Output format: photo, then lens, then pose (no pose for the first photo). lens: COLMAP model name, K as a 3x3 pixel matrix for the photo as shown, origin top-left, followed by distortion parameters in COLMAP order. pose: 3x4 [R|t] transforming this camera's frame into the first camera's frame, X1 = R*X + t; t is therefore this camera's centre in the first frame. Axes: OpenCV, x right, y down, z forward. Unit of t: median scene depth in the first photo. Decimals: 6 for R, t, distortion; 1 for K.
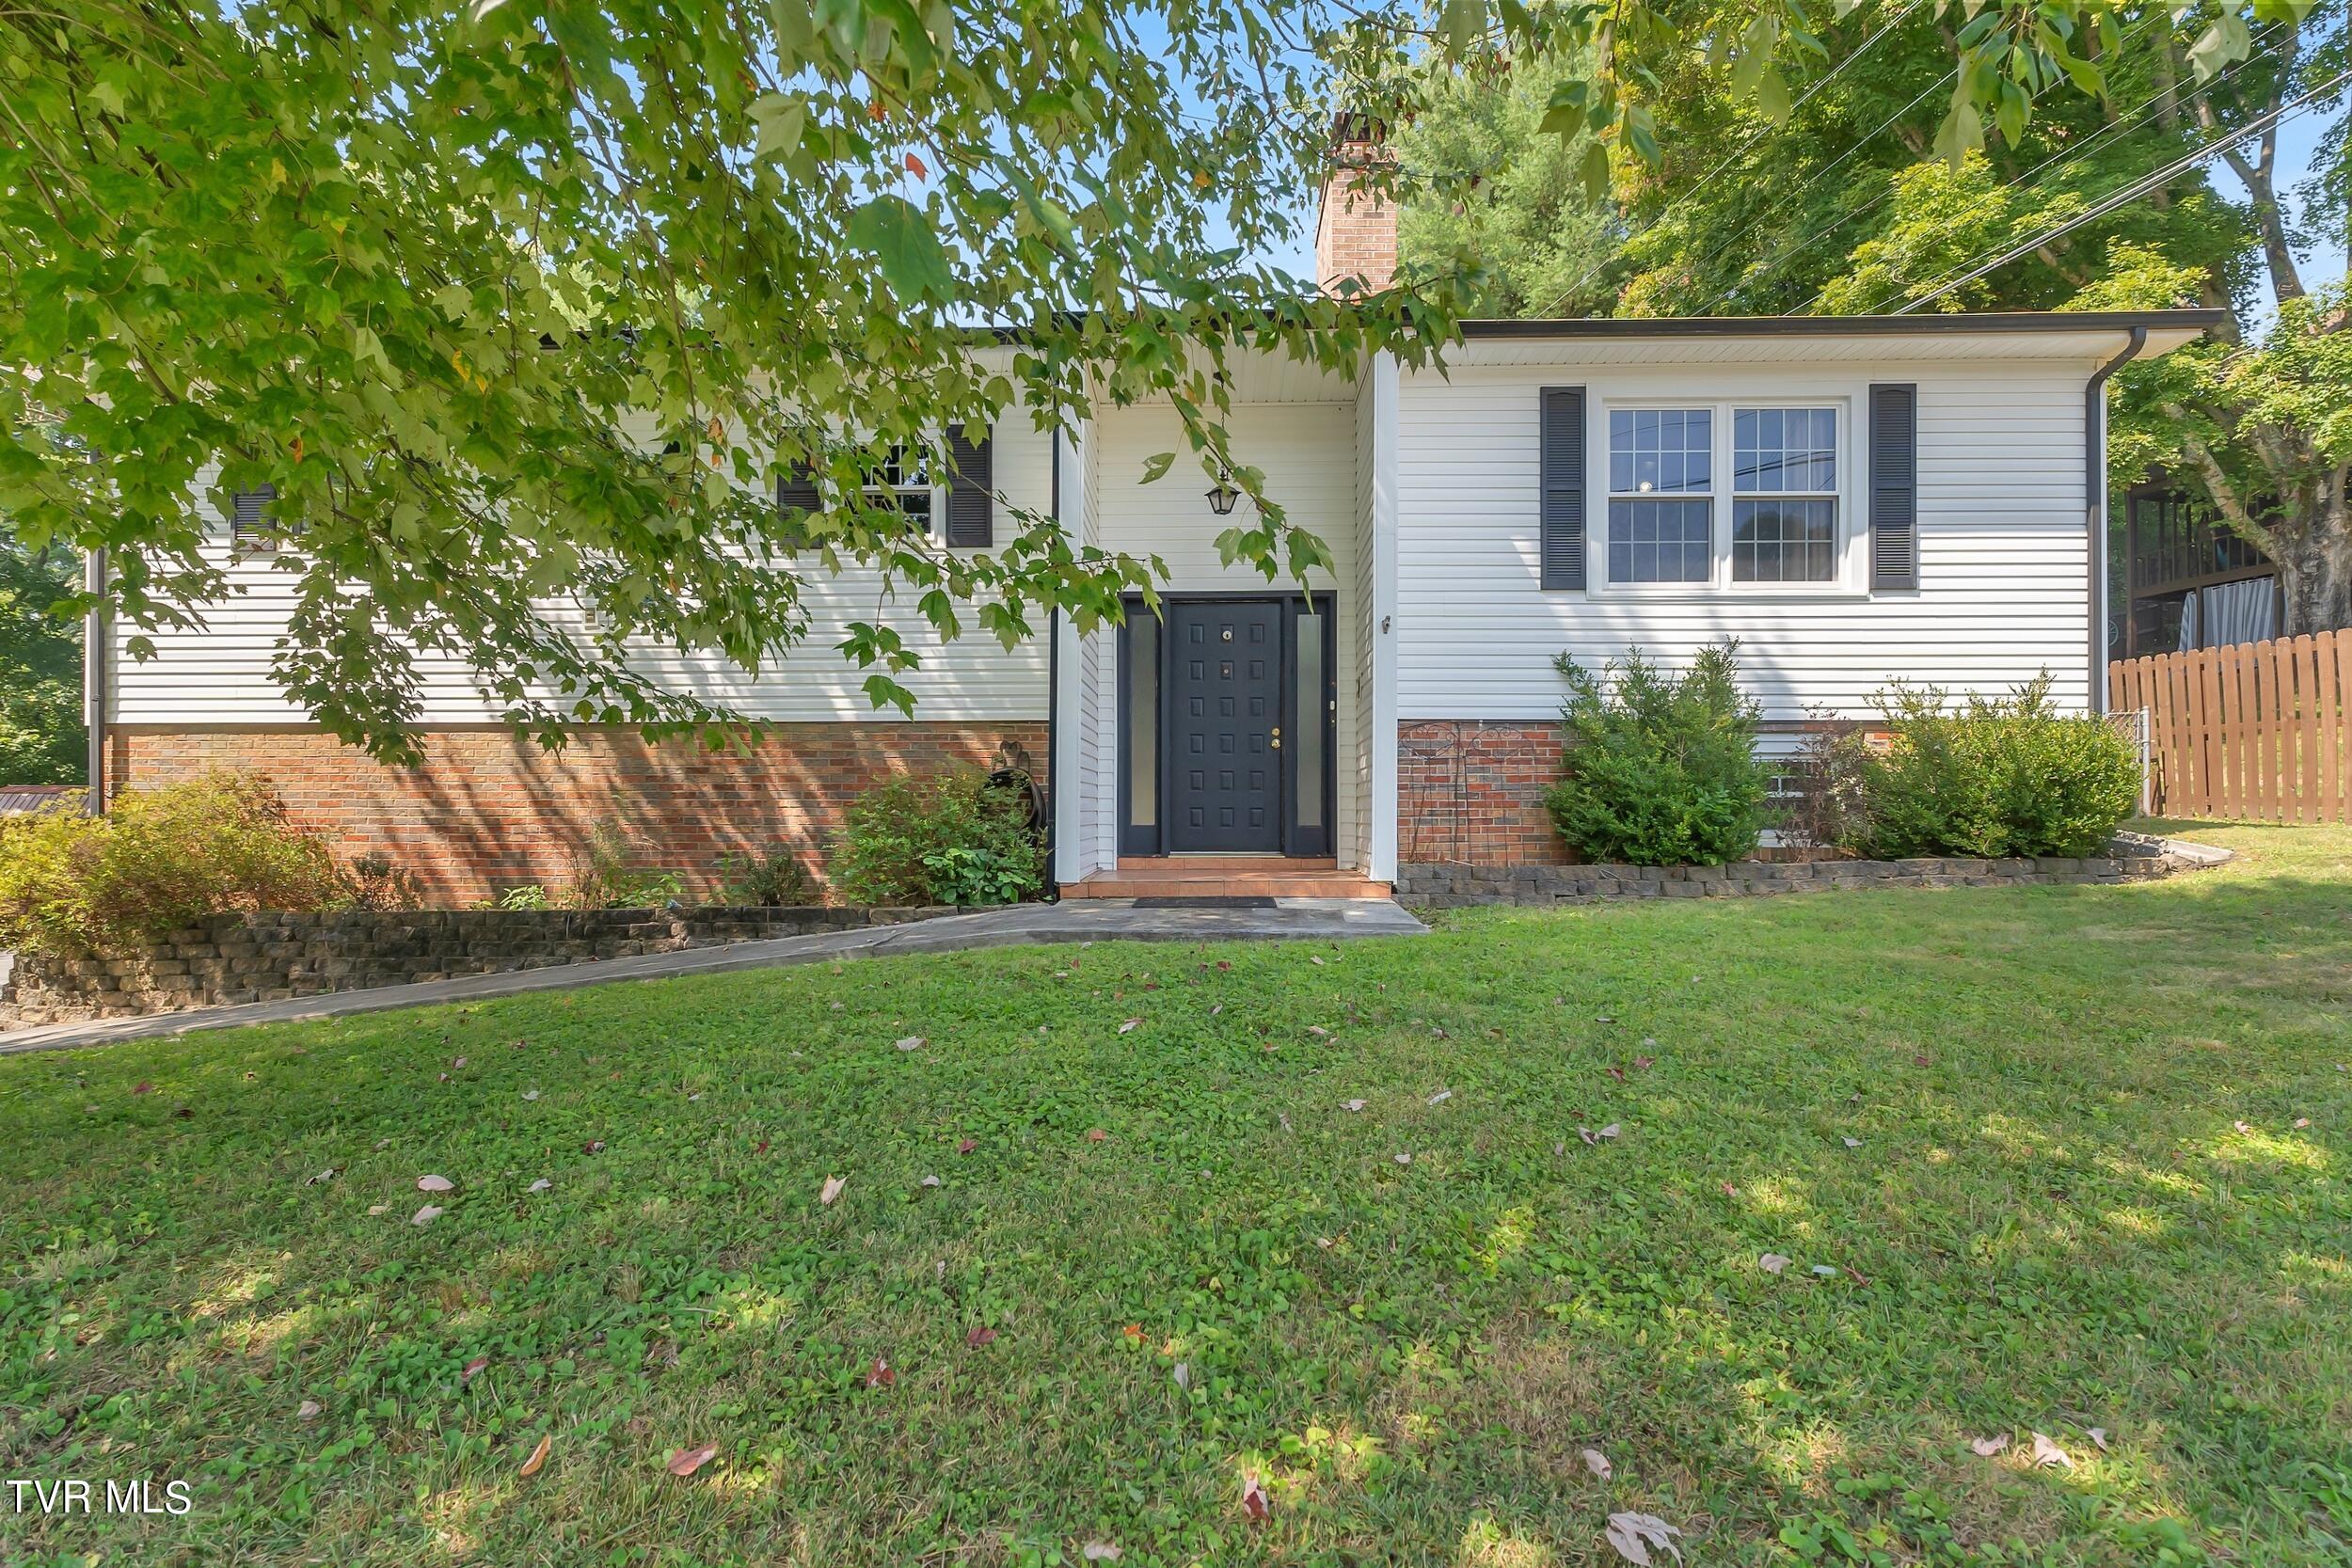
lens RADIAL K [[1122.1, 0, 1174.4], [0, 1122.1, 785.3], [0, 0, 1]] dist [-0.006551, -0.000332]
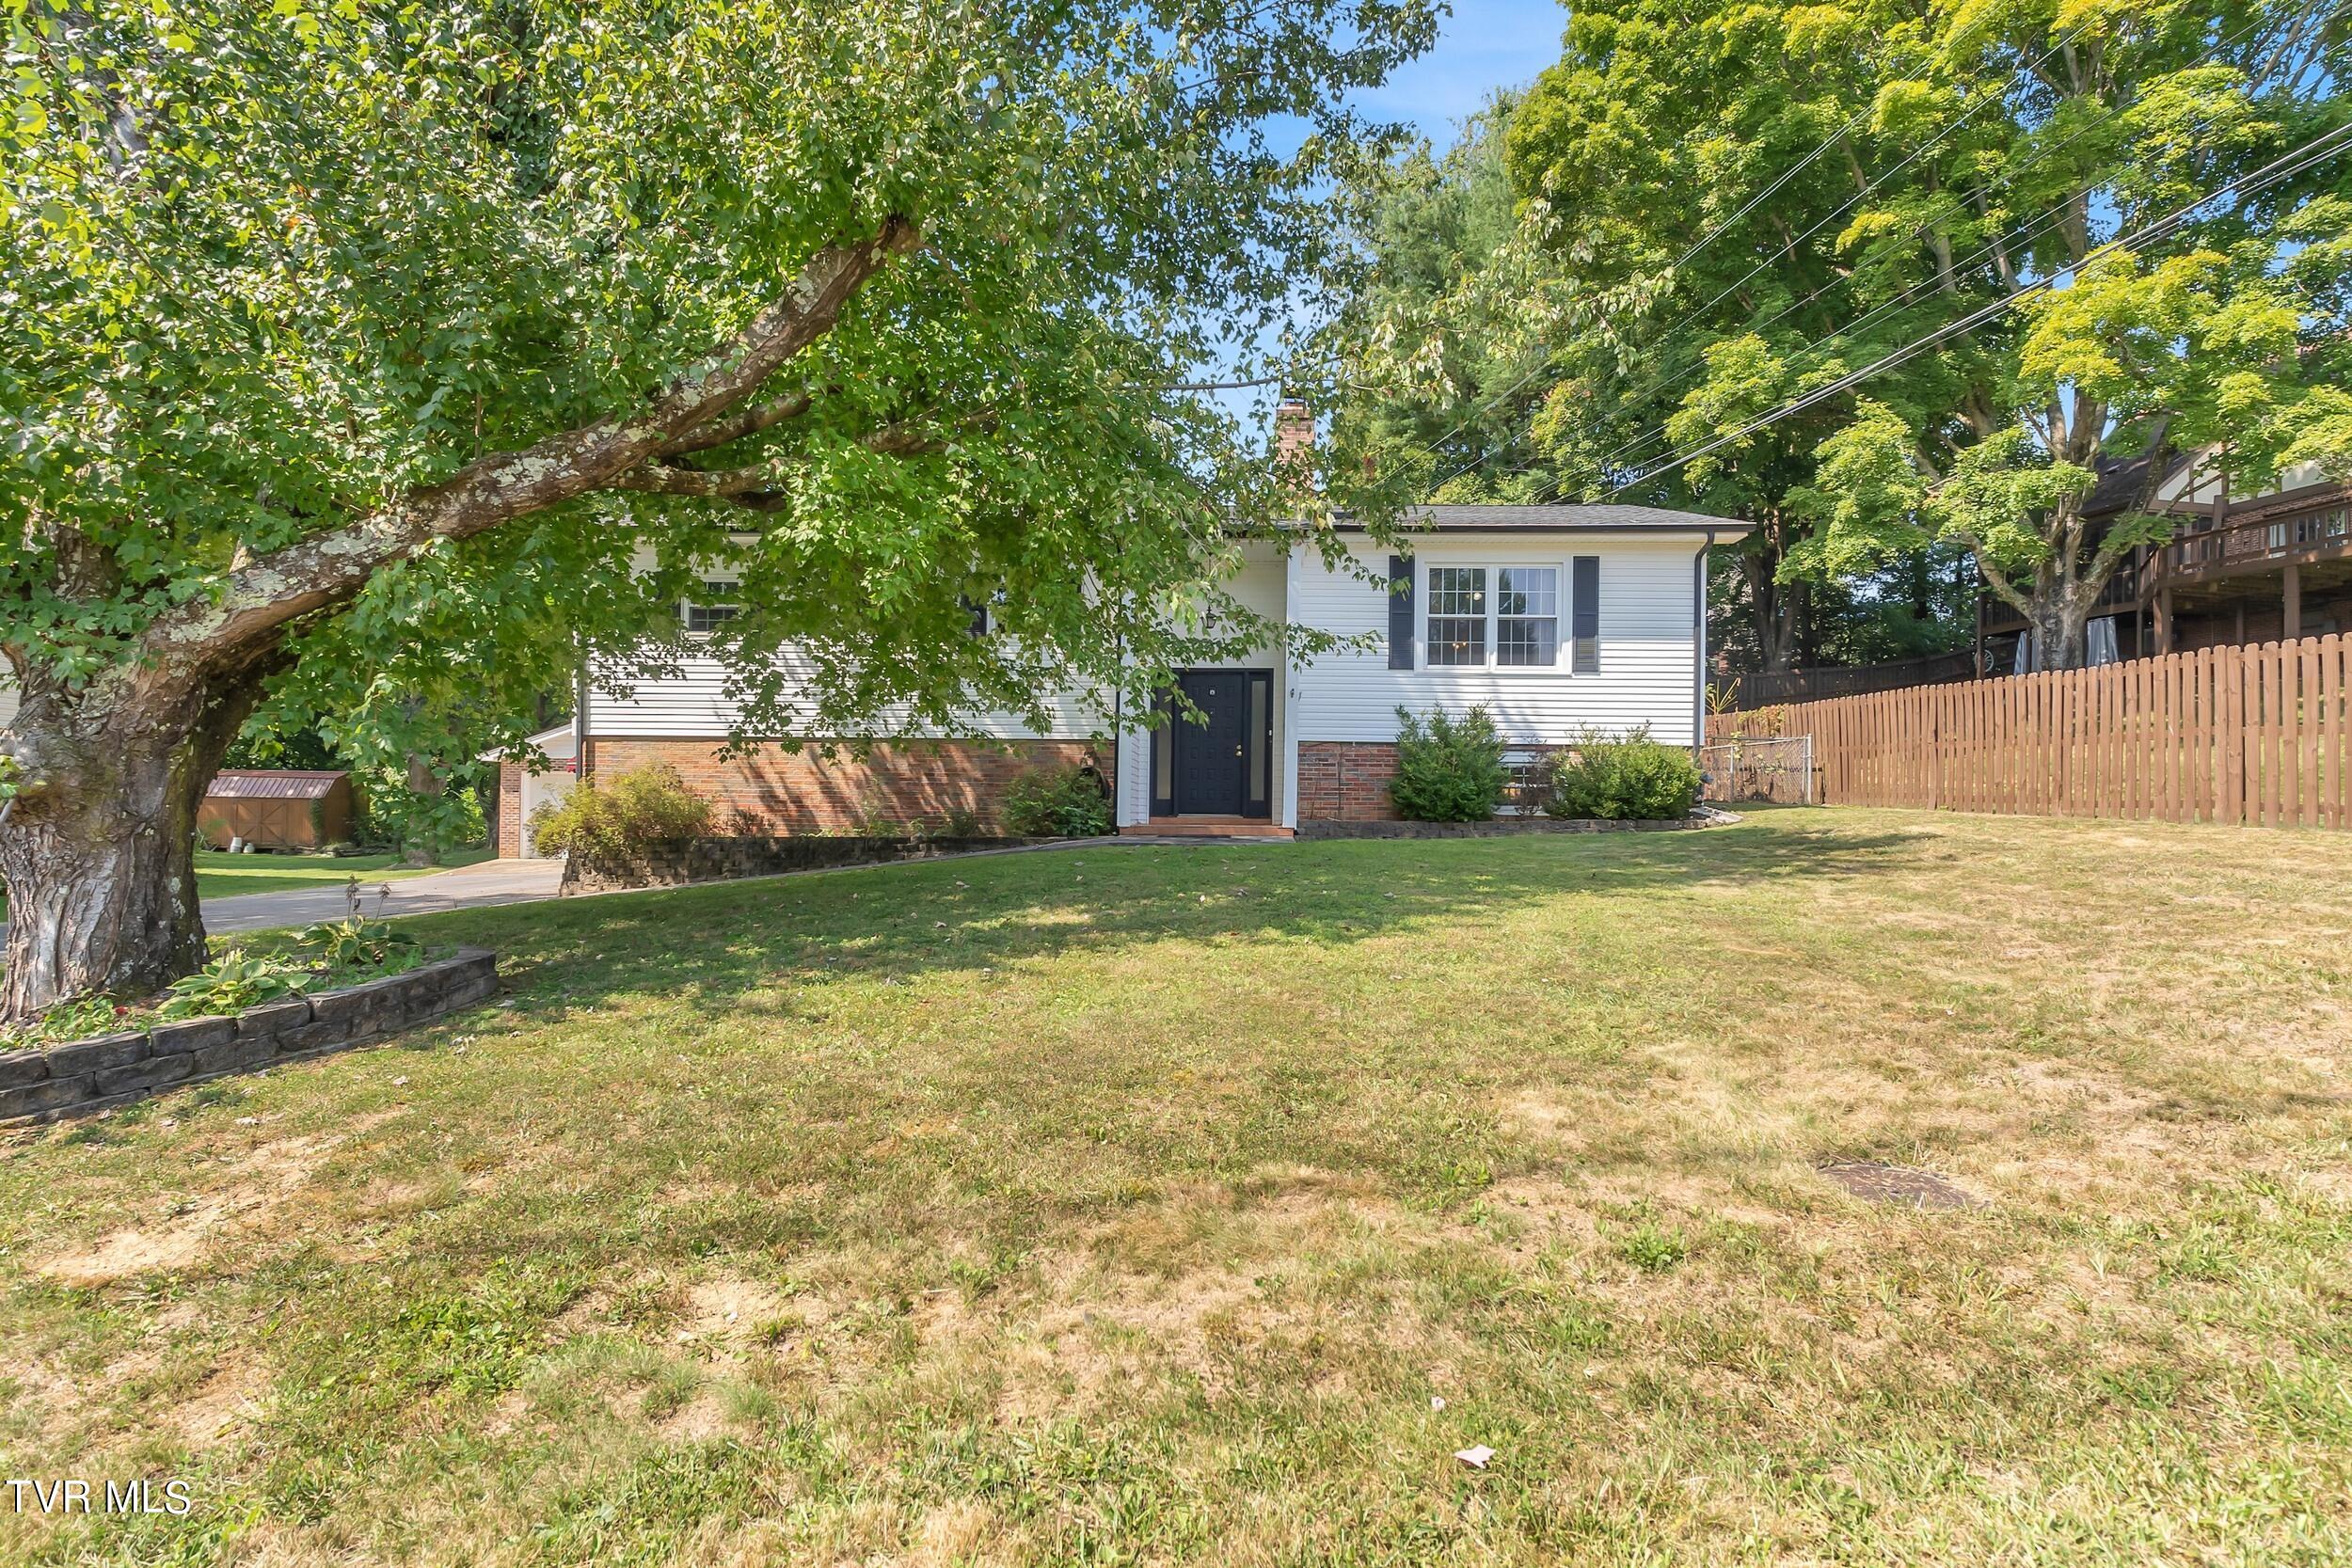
lens RADIAL K [[1122.1, 0, 1176.4], [0, 1122.1, 779.3], [0, 0, 1]] dist [-0.006551, -0.000332]
pose [[0.999781, 0.011708, -0.017340, 0.023273], [-0.011761, 0.999927, -0.002945, 0.010049], [0.017304, 0.003148, 0.999845, -0.796536]]
